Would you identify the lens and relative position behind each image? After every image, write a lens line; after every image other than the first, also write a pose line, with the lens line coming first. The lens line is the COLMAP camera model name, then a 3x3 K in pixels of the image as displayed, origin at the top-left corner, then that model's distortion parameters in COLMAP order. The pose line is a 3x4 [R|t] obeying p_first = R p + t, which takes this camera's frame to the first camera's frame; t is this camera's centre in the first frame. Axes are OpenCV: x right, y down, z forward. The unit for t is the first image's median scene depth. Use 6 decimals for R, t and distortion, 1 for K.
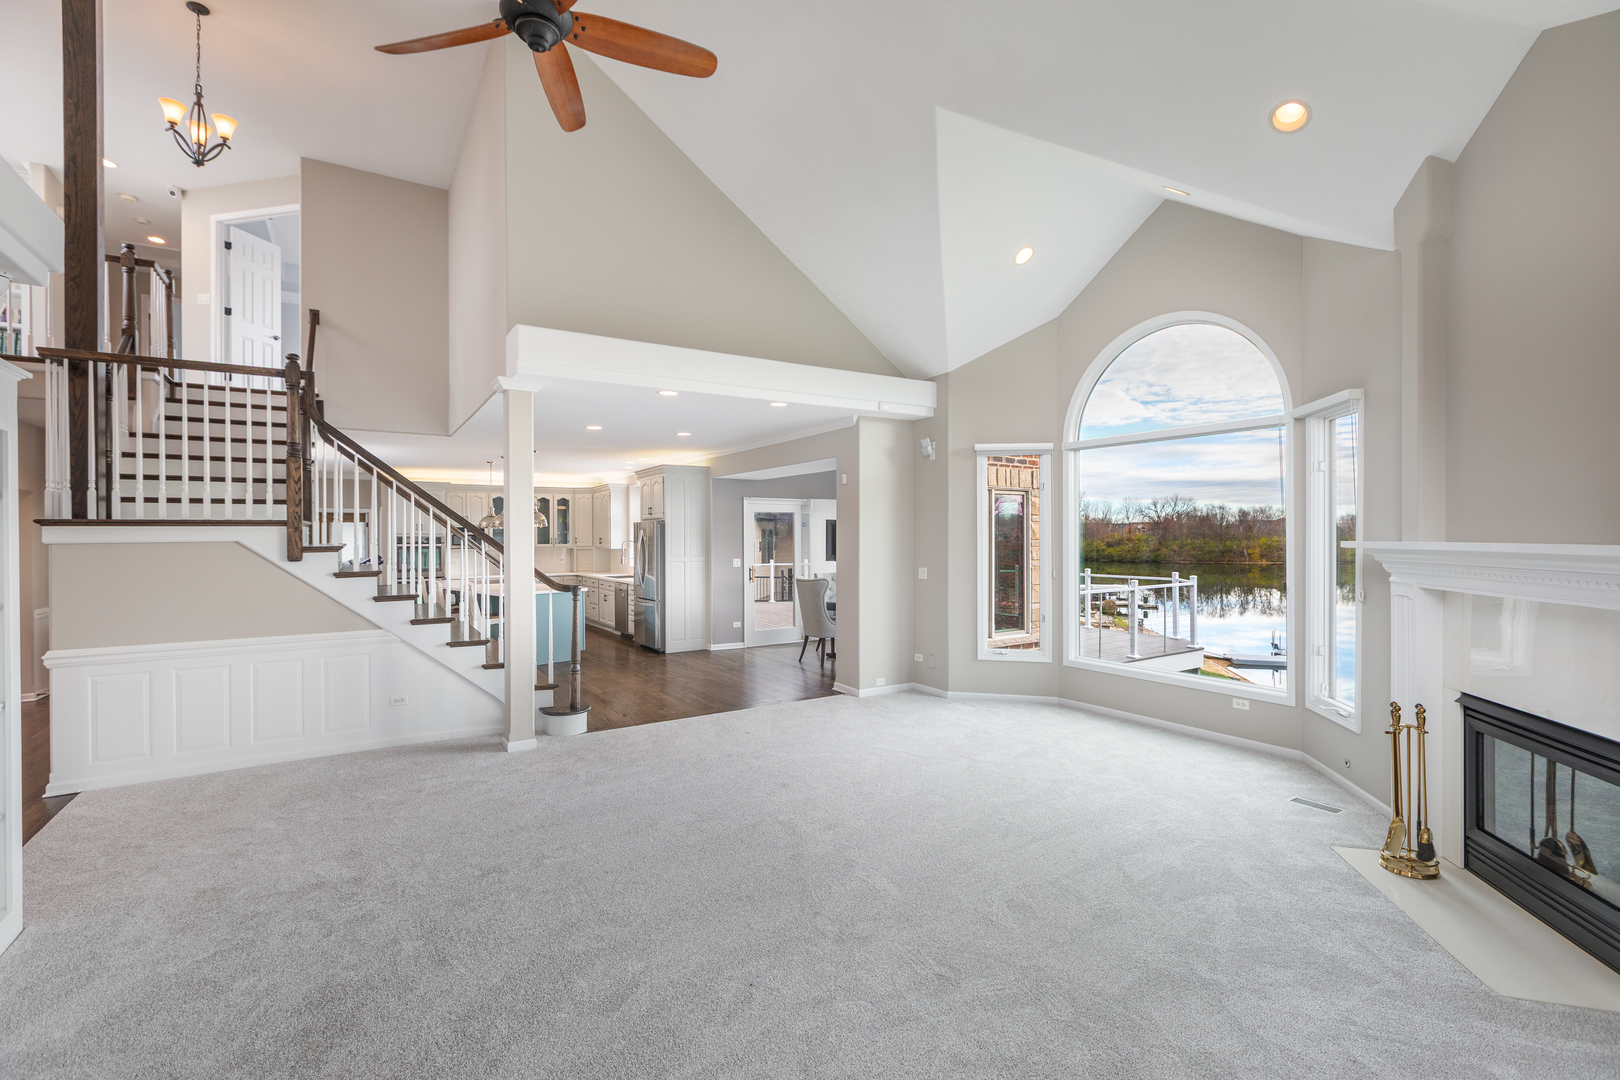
lens RADIAL K [[694.2, 0, 808.7], [0, 694.2, 533.8], [0, 0, 1]] dist [0.007371, -0.000640]
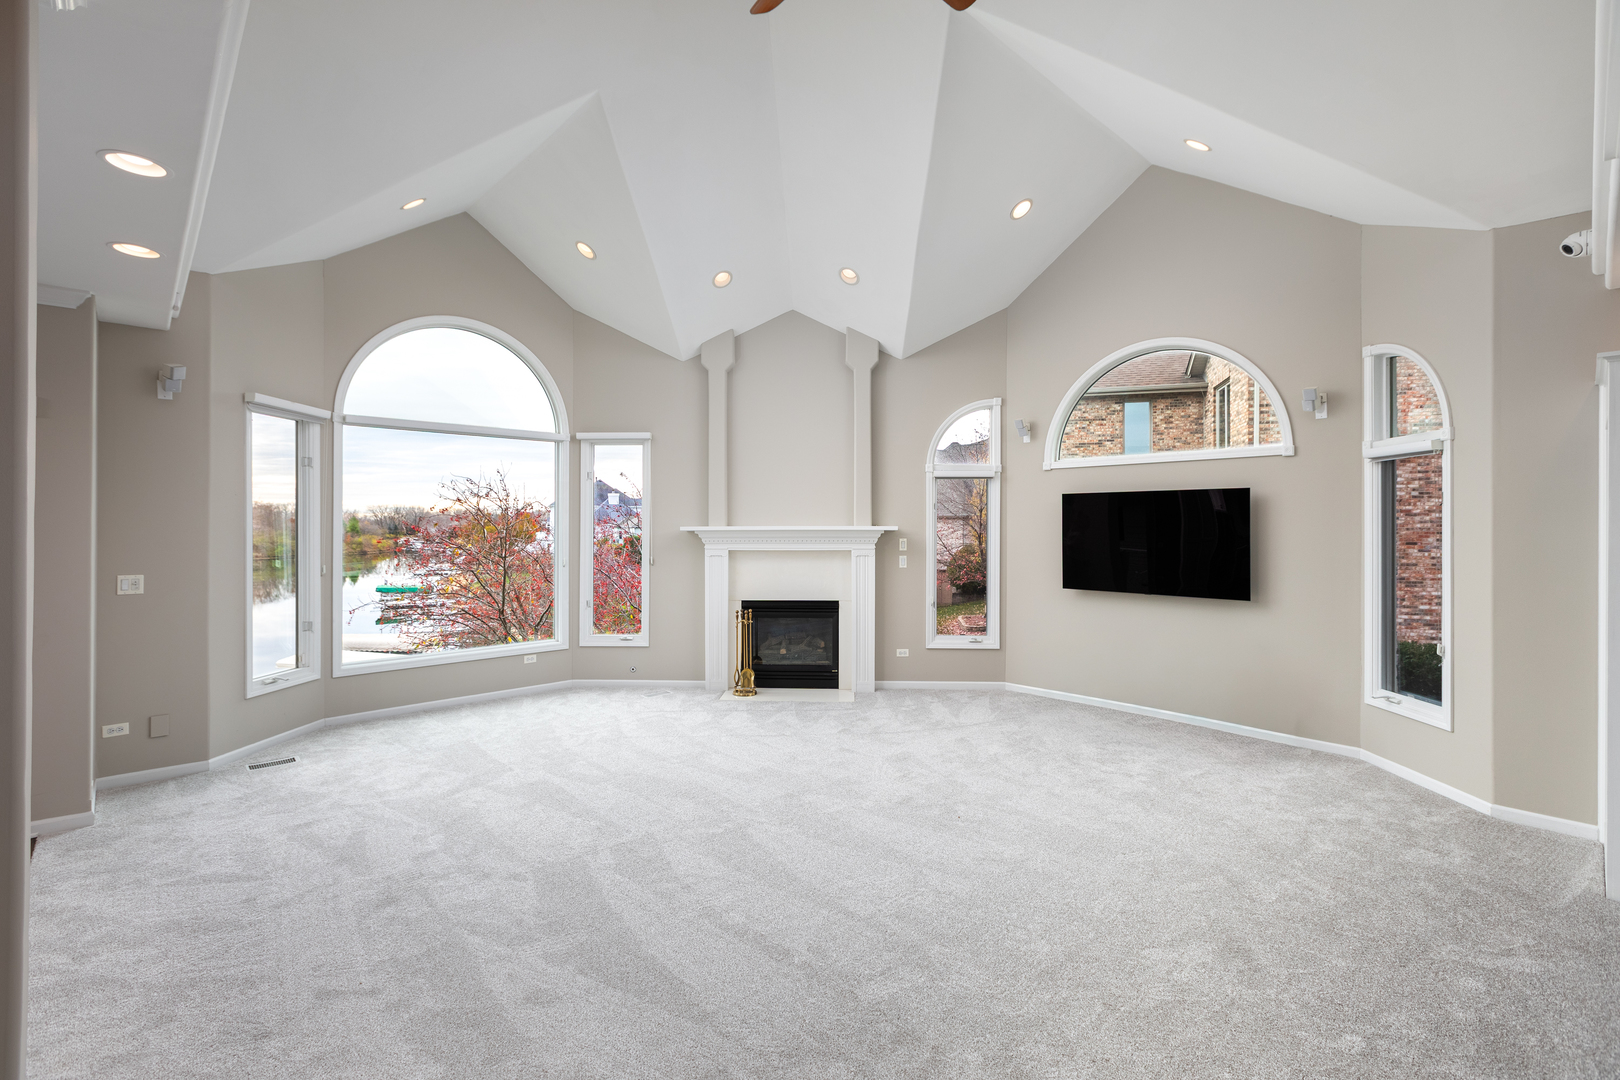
lens RADIAL K [[740.5, 0, 779.7], [0, 740.5, 515.7], [0, 0, 1]] dist [0.008427, -0.001437]
pose [[-0.136263, 0.015300, 0.990554, -0.667150], [-0.000925, 0.999878, -0.015571, 0.008214], [-0.990672, -0.003038, -0.136233, 0.653278]]
